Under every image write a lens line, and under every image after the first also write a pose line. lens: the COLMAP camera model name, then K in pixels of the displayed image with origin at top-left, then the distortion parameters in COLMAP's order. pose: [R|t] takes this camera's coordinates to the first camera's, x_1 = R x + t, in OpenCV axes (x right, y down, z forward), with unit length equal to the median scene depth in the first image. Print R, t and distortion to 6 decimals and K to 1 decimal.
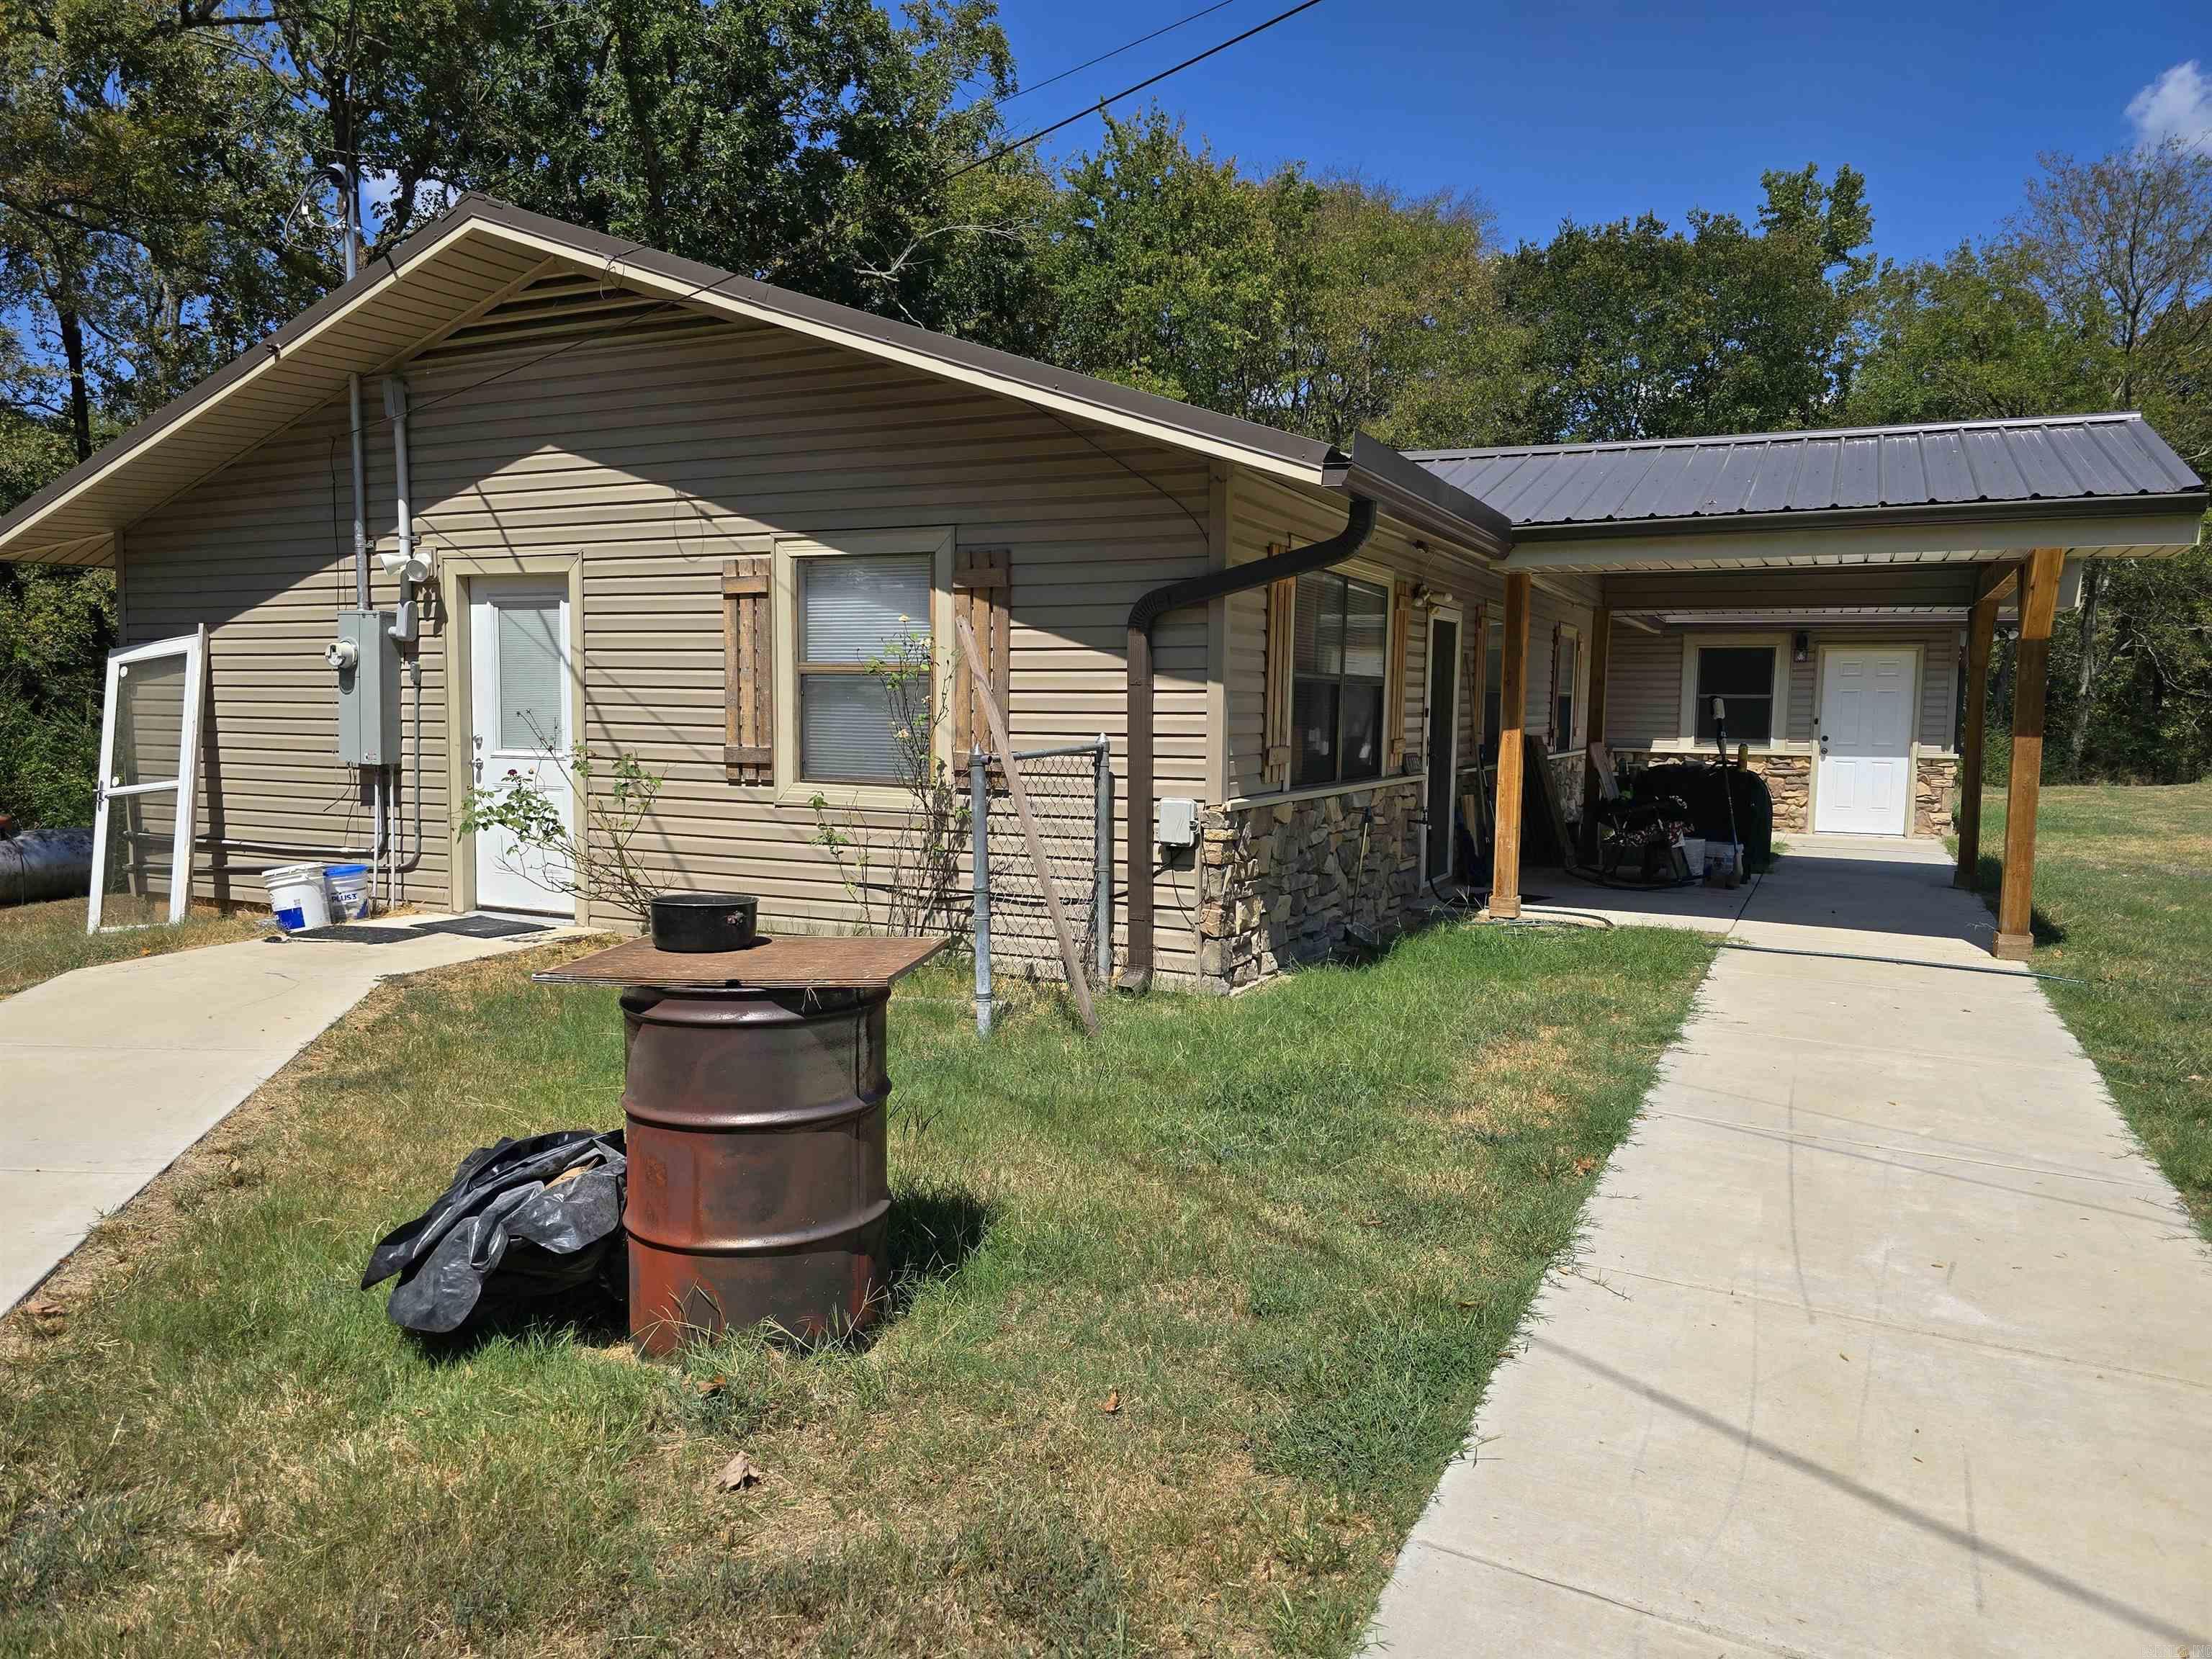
lens RADIAL K [[1480.0, 0, 1115.4], [0, 1480.0, 838.8], [0, 0, 1]] dist [0.059442, -0.061179]
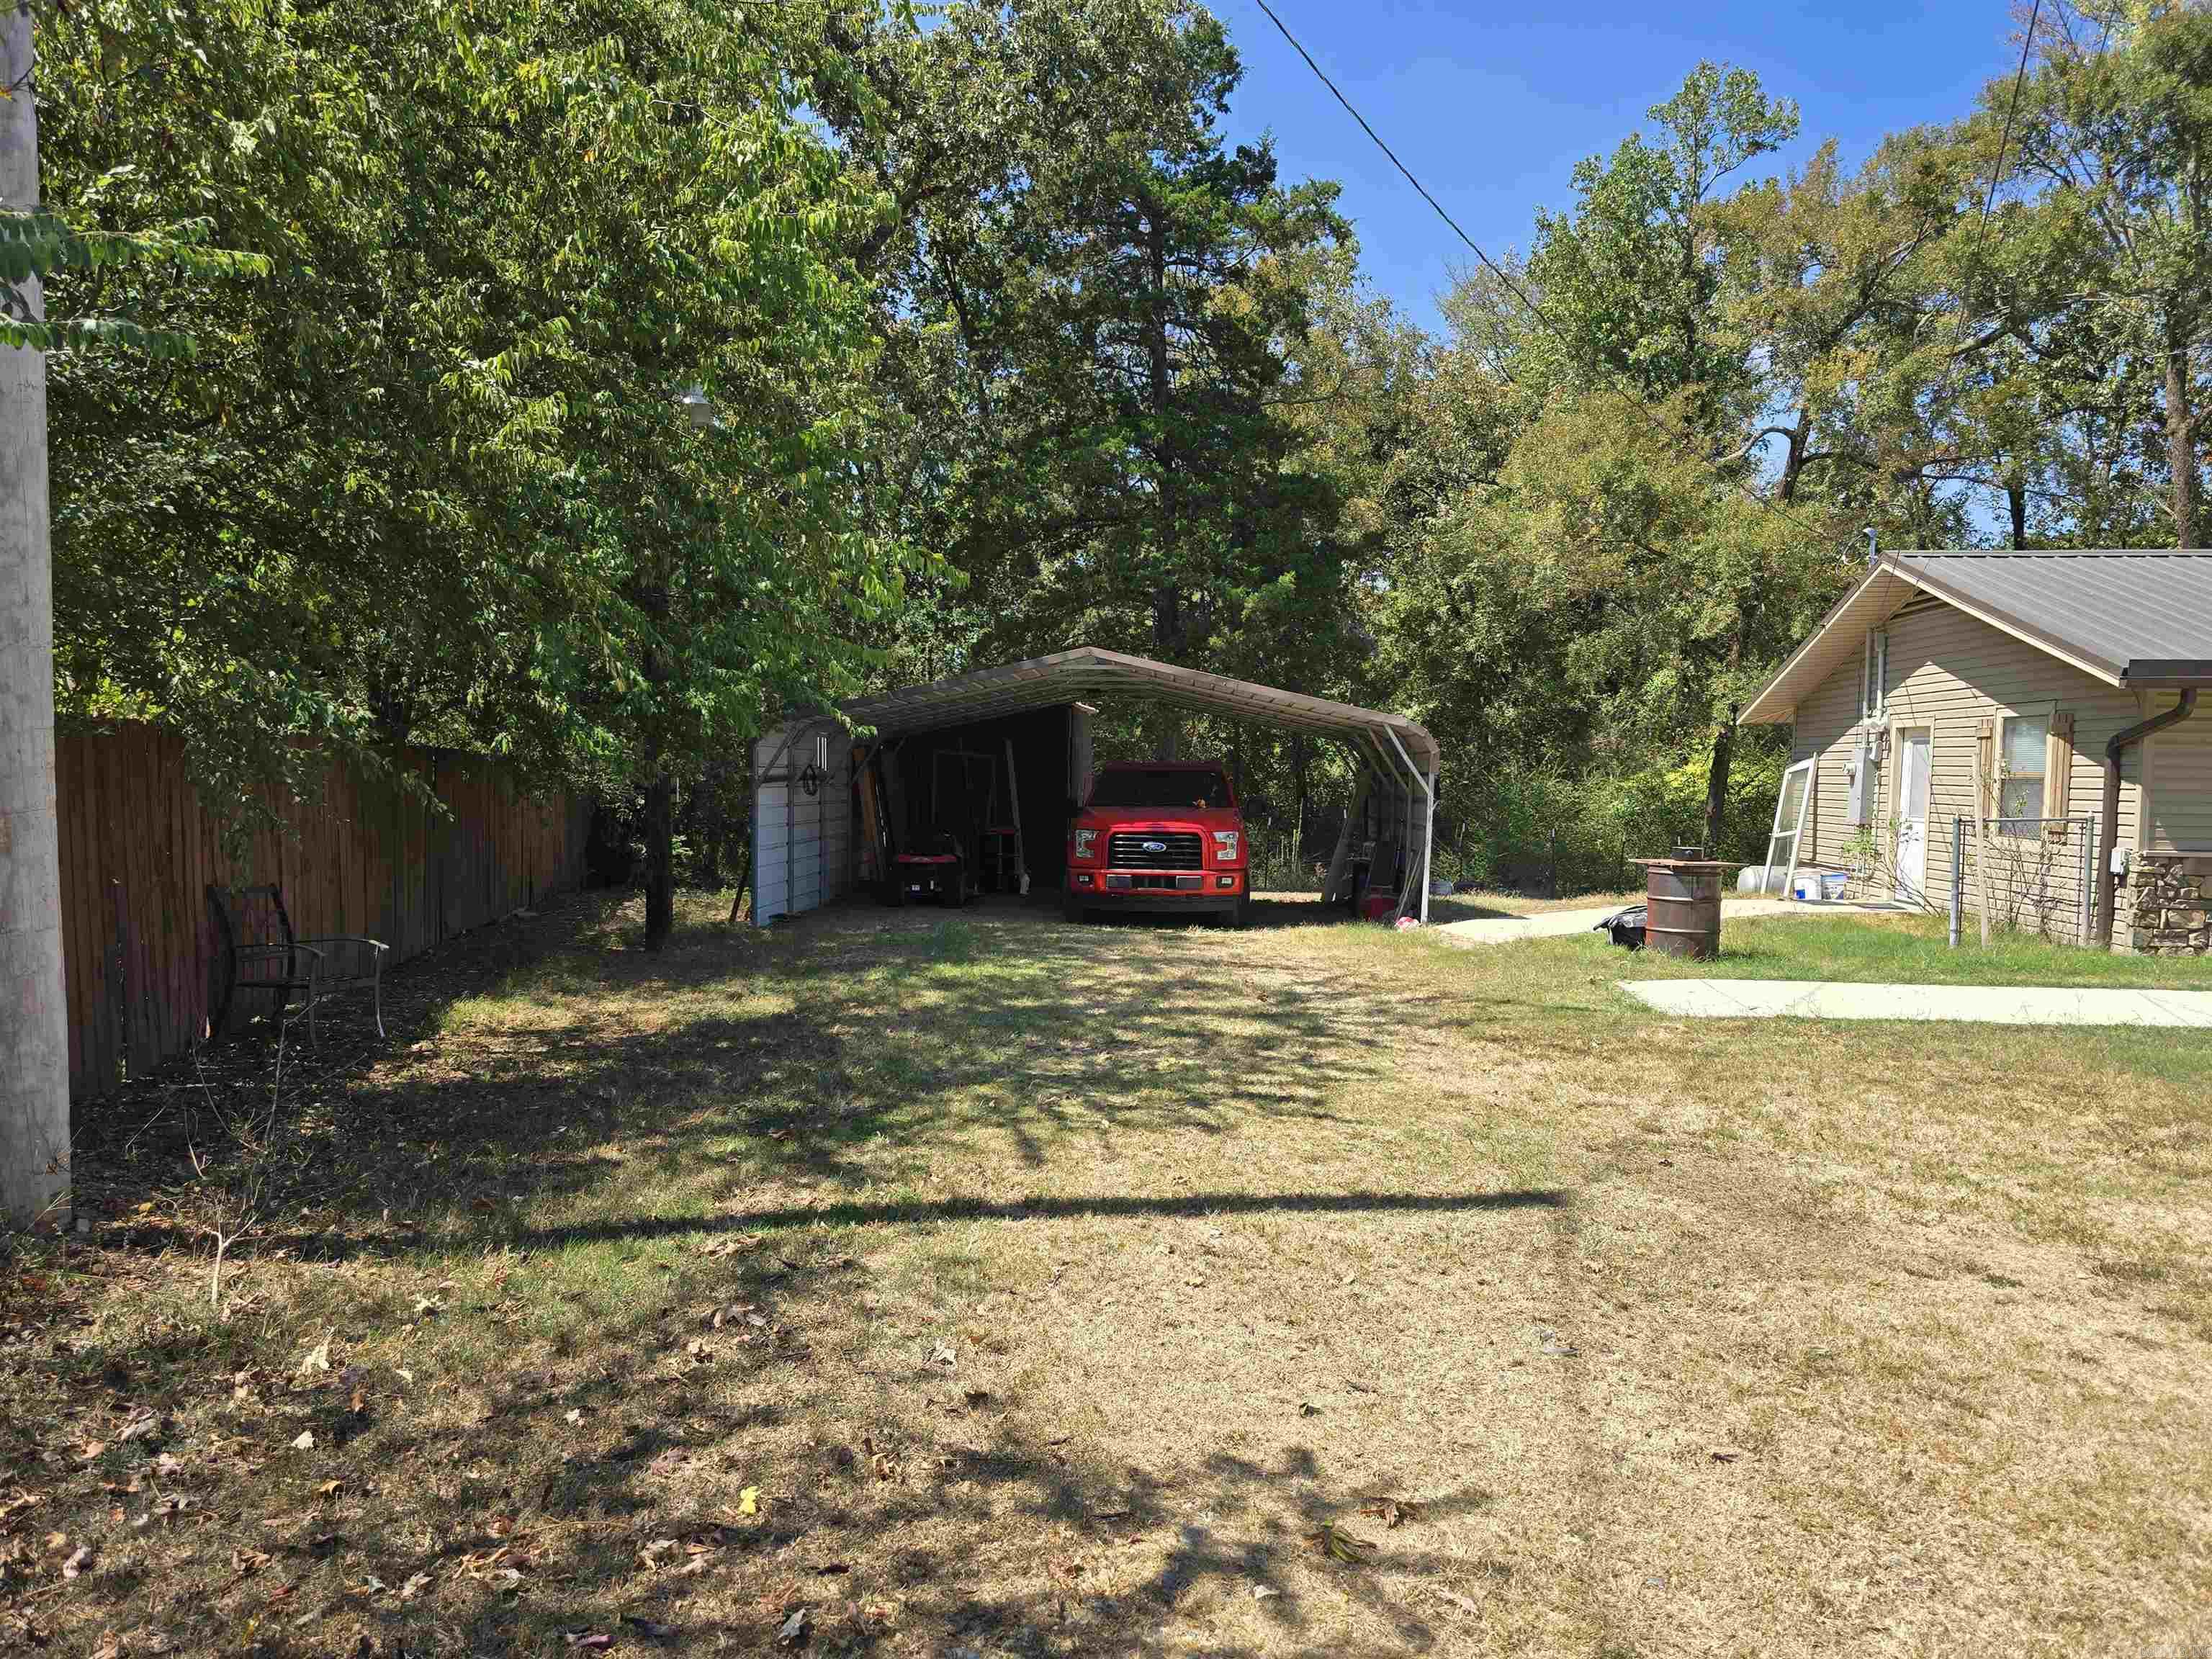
lens RADIAL K [[1480.0, 0, 1110.6], [0, 1480.0, 838.3], [0, 0, 1]] dist [0.059442, -0.061179]
pose [[0.342241, 0.036596, -0.938899, 1.163470], [-0.090042, 0.995920, 0.005997, 0.053003], [0.935288, 0.082488, 0.344139, -0.686630]]
